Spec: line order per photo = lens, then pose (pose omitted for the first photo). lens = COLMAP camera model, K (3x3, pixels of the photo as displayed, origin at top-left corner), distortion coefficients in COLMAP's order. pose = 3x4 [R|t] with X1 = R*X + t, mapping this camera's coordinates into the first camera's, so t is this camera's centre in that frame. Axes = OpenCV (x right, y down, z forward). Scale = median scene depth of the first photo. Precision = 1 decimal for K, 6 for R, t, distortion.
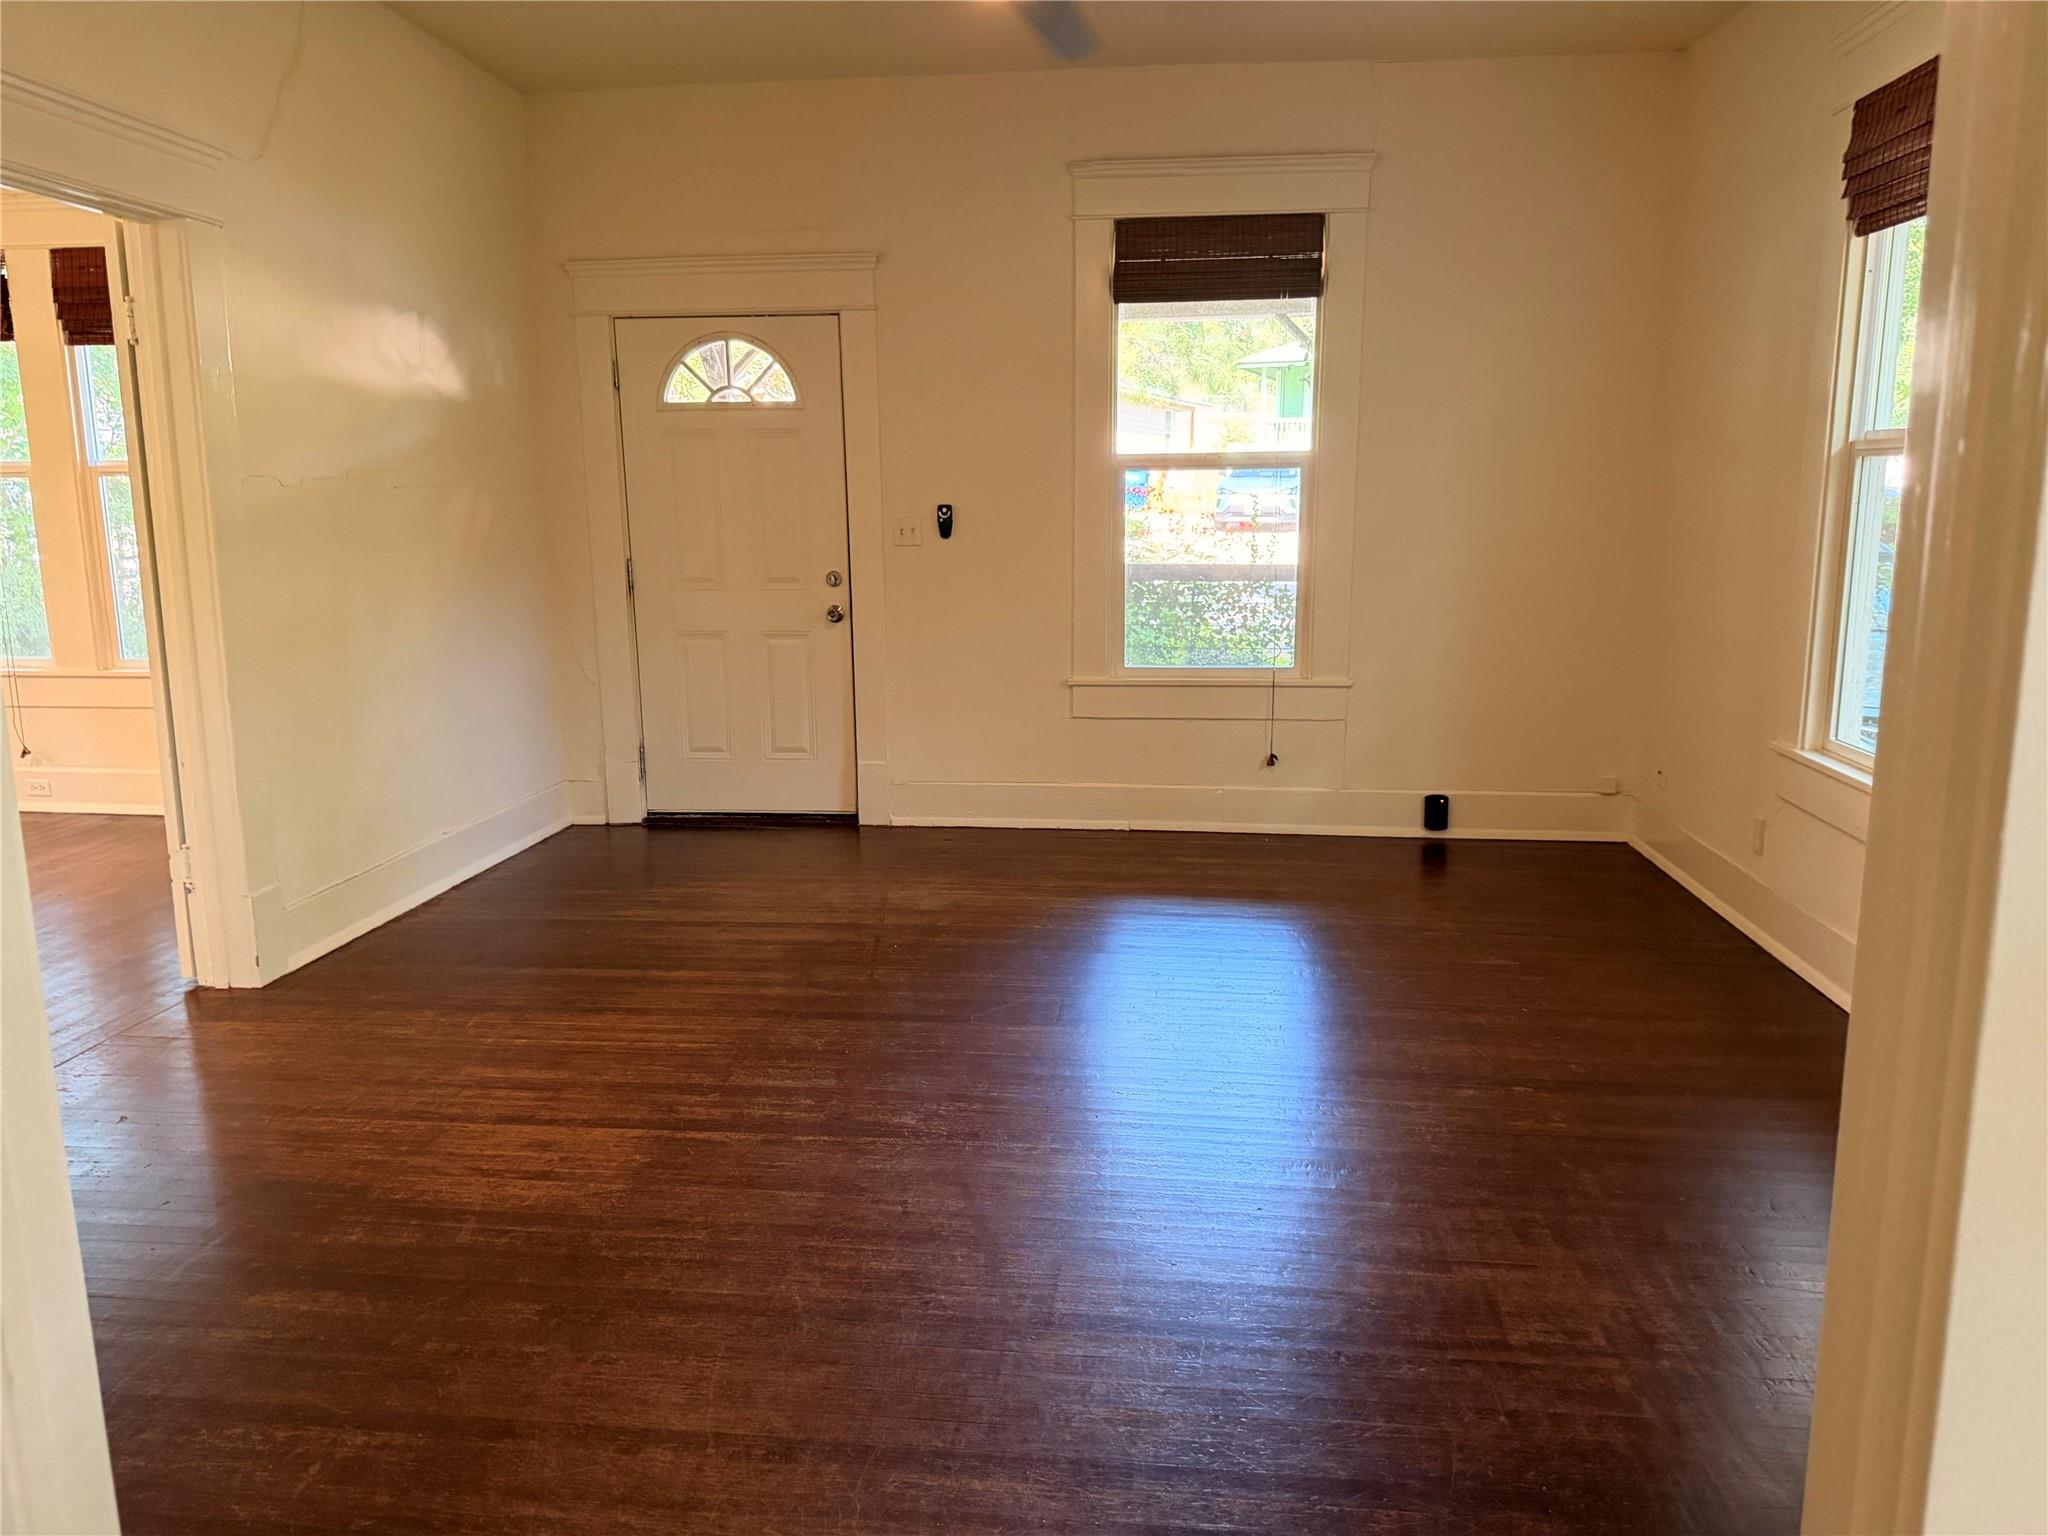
lens RADIAL K [[1426.4, 0, 1085.7], [0, 1426.4, 766.4], [0, 0, 1]] dist [0.155455, -0.313157]
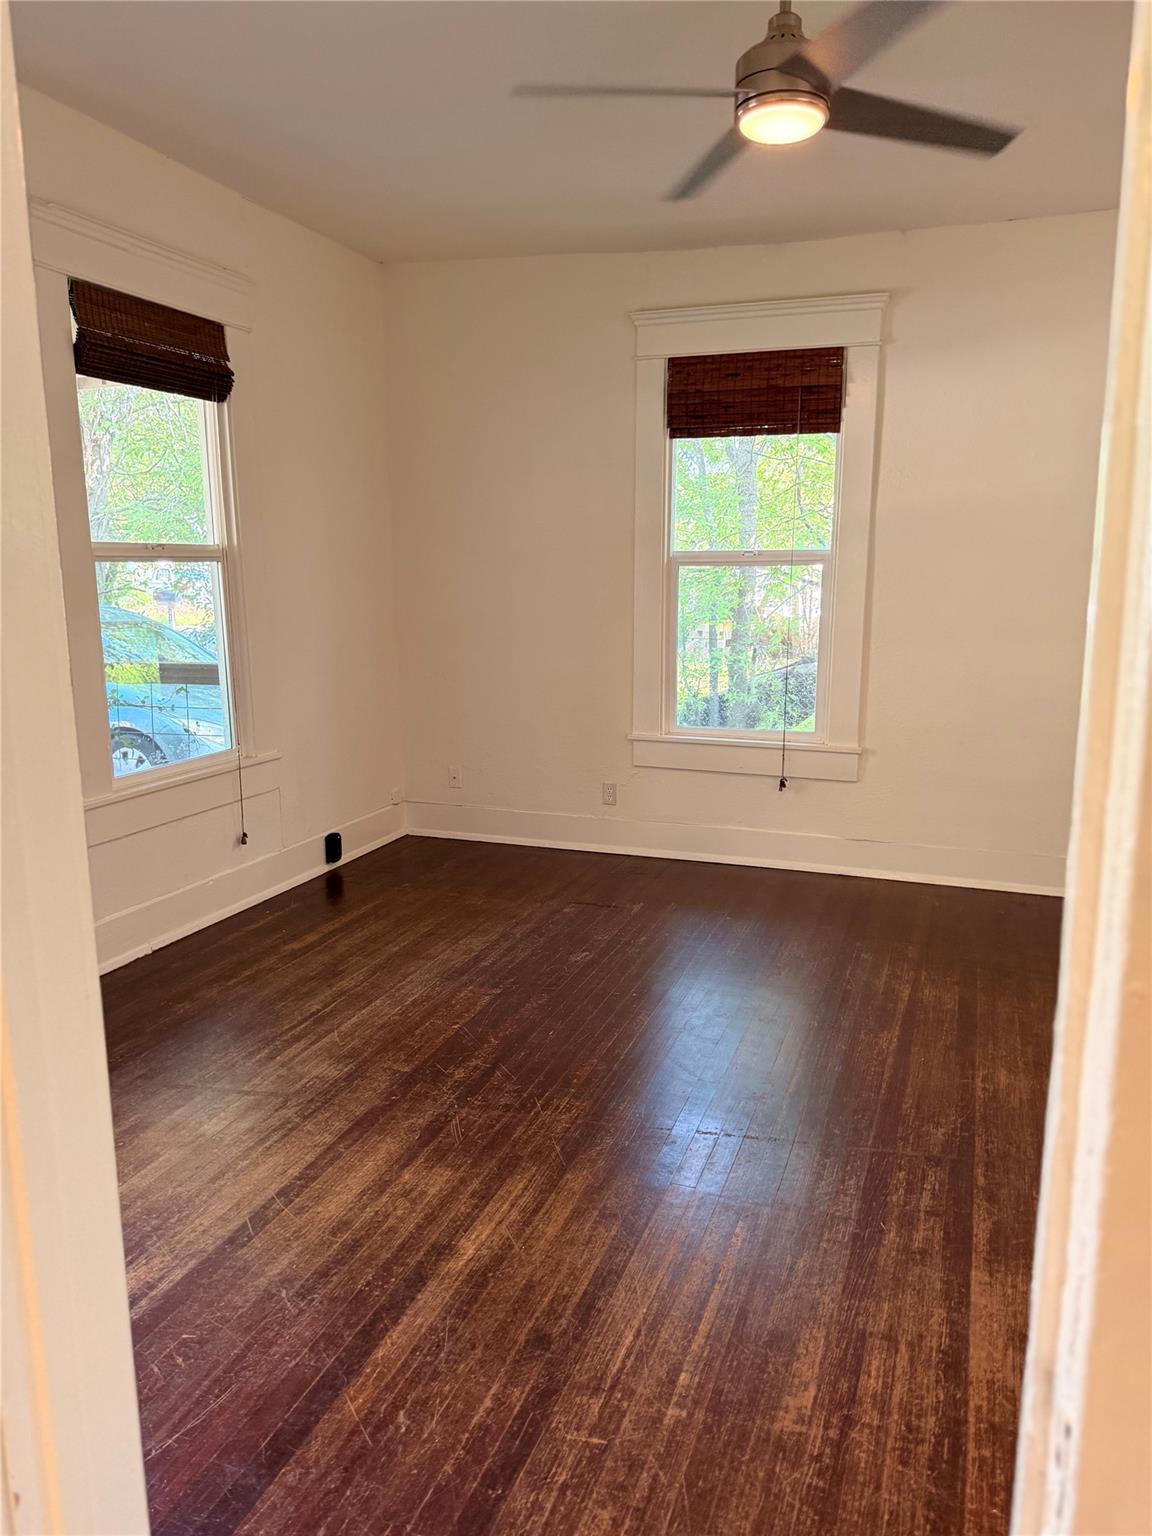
lens RADIAL K [[1086.1, 0, 574.2], [0, 1086.1, 732.9], [0, 0, 1]] dist [0.061573, -0.063084]
pose [[0.272221, -0.148225, 0.950750, -0.837922], [0.186586, 0.977442, 0.098962, -0.173450], [-0.943971, 0.150457, 0.293737, 0.822507]]
